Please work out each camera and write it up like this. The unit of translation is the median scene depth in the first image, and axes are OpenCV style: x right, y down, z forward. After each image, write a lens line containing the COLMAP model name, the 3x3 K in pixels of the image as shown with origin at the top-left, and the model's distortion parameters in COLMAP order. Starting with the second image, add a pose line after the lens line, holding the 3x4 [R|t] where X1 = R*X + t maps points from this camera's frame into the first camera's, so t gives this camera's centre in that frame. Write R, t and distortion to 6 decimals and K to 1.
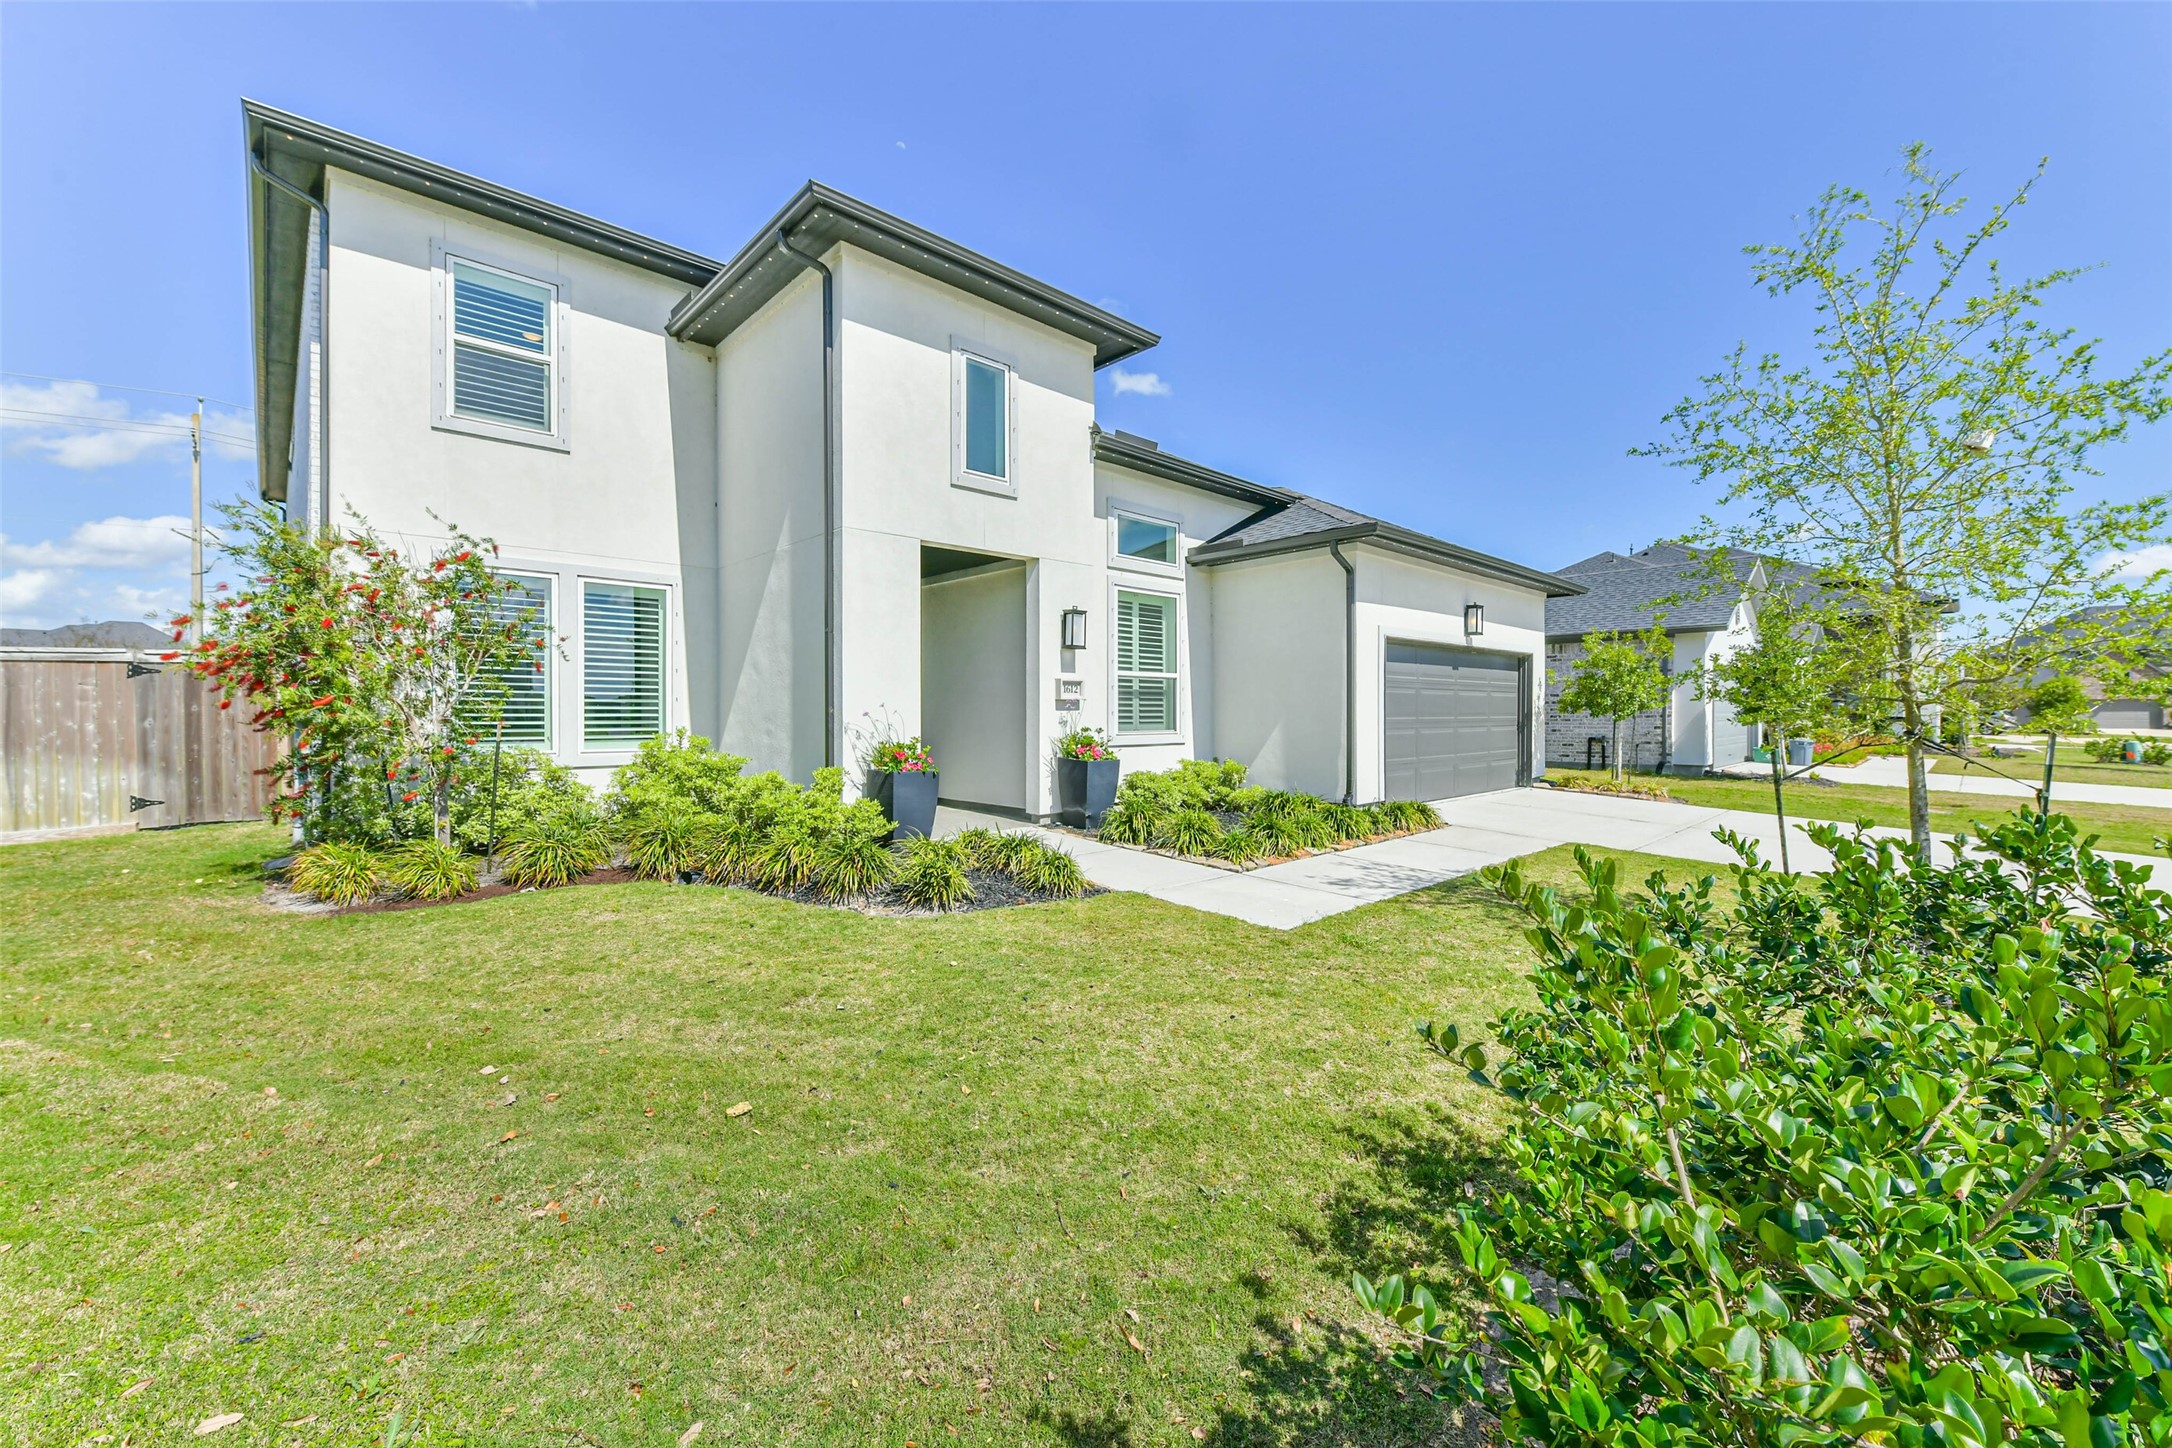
lens RADIAL K [[848.8, 0, 1094.9], [0, 848.8, 721.9], [0, 0, 1]] dist [0.021949, -0.000825]
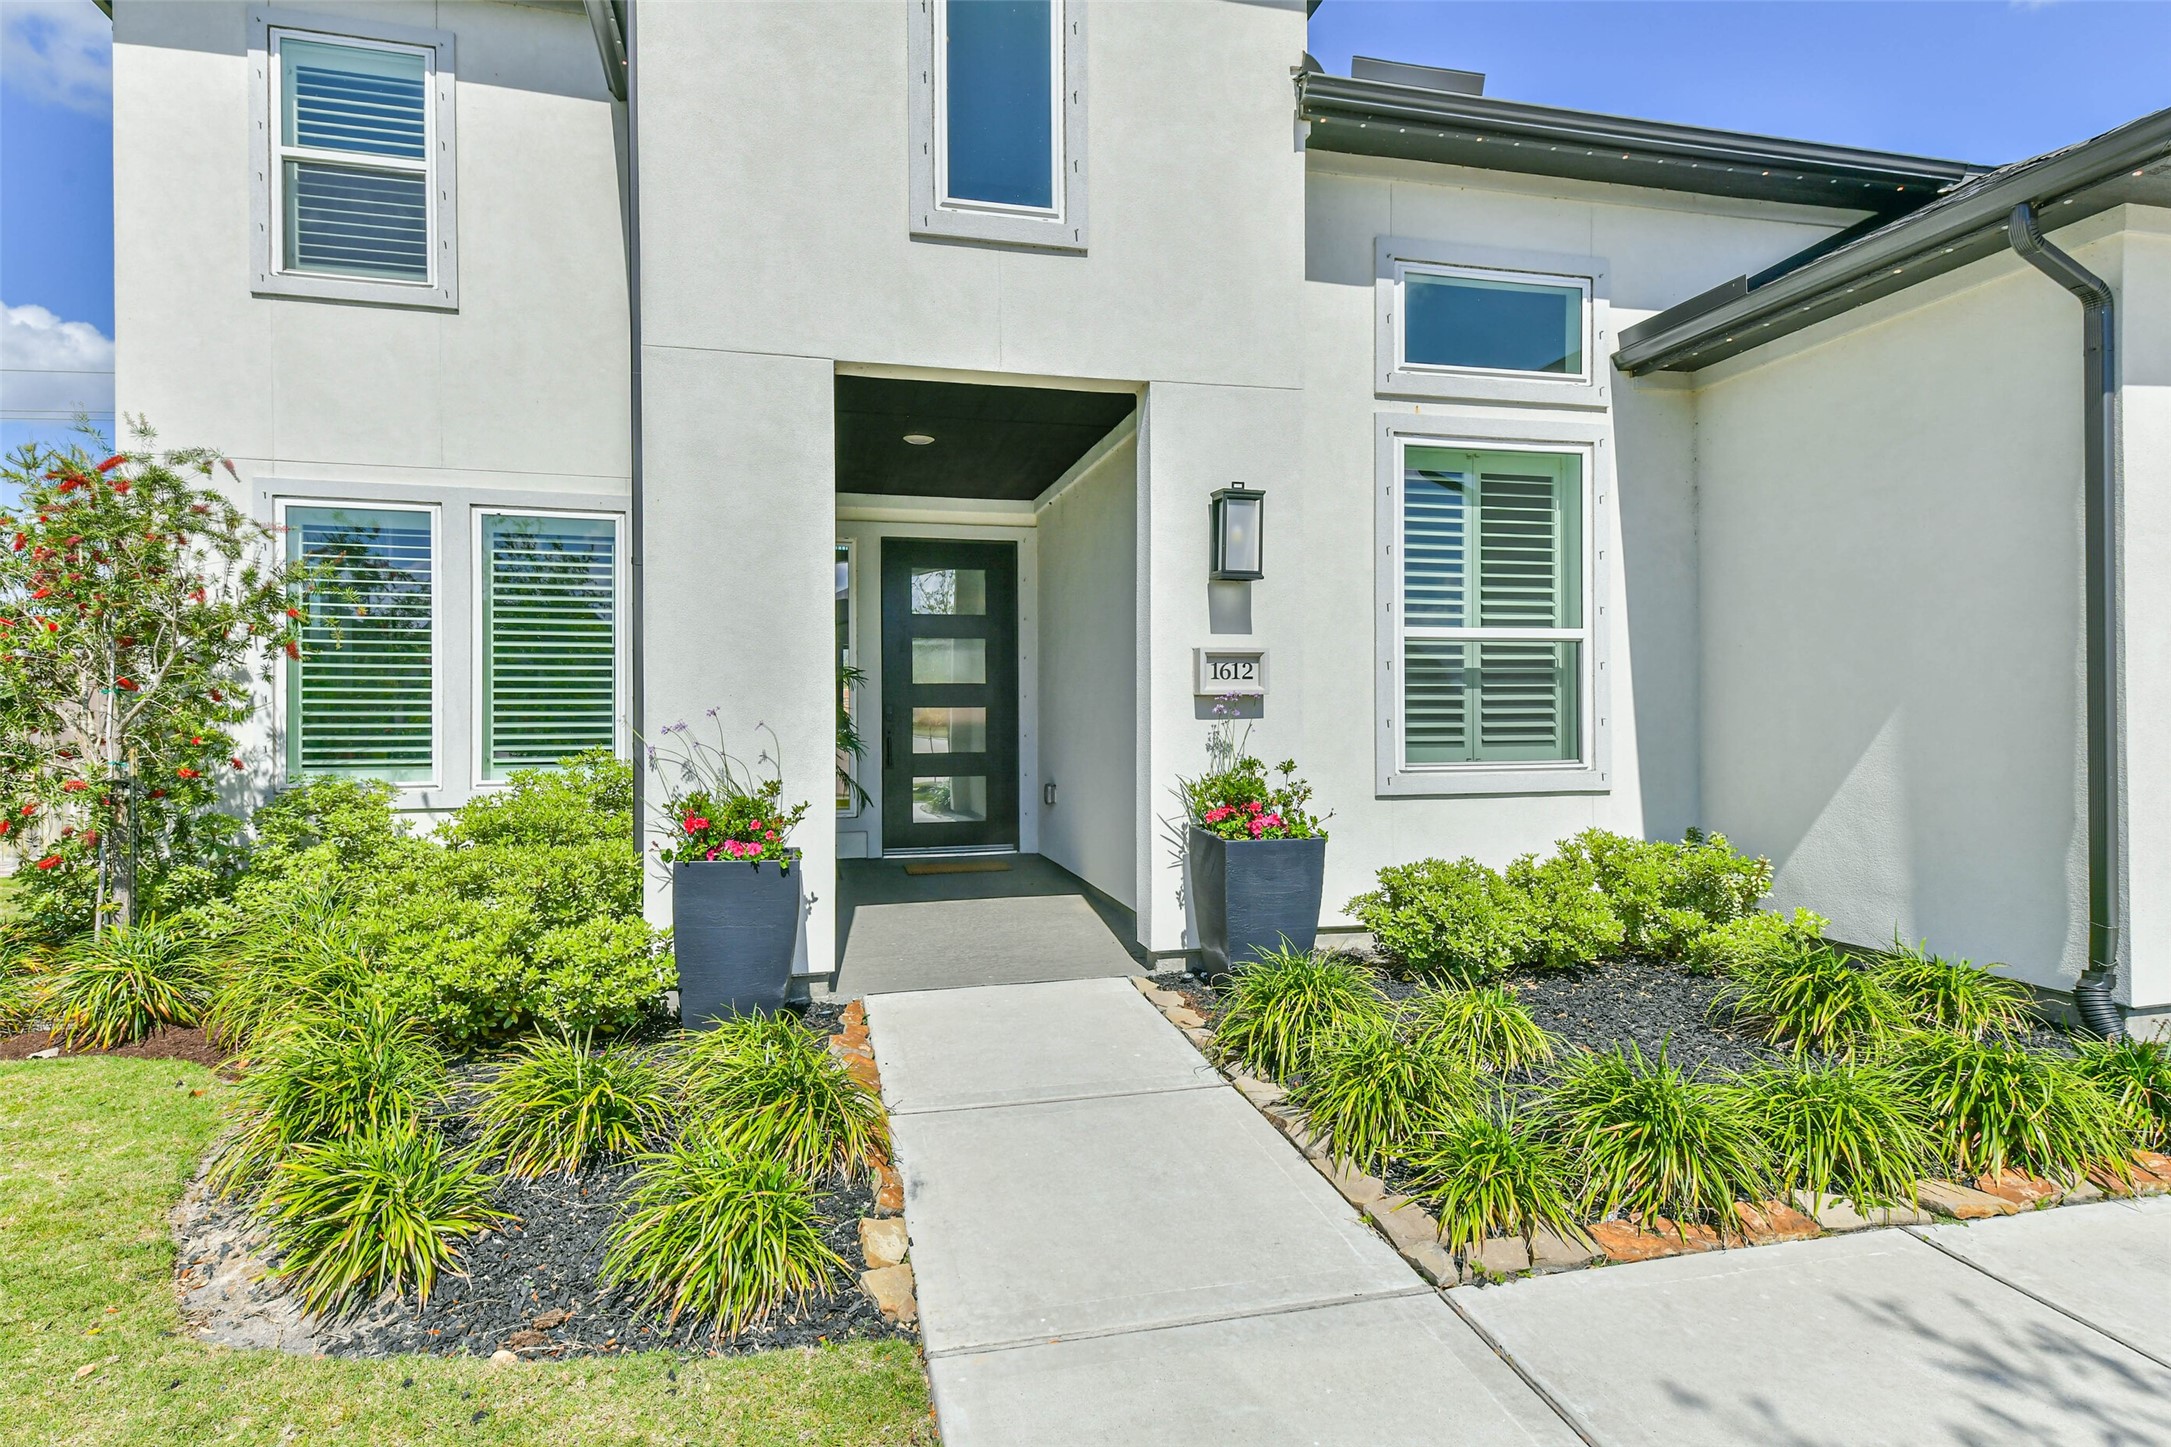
lens RADIAL K [[1140.9, 0, 1093.5], [0, 1140.9, 706.5], [0, 0, 1]] dist [0.035850, -0.000630]
pose [[0.869267, 0.001452, -0.494341, 0.186676], [-0.003798, 0.999986, -0.003742, -0.016418], [0.494329, 0.005131, 0.869260, 0.414348]]
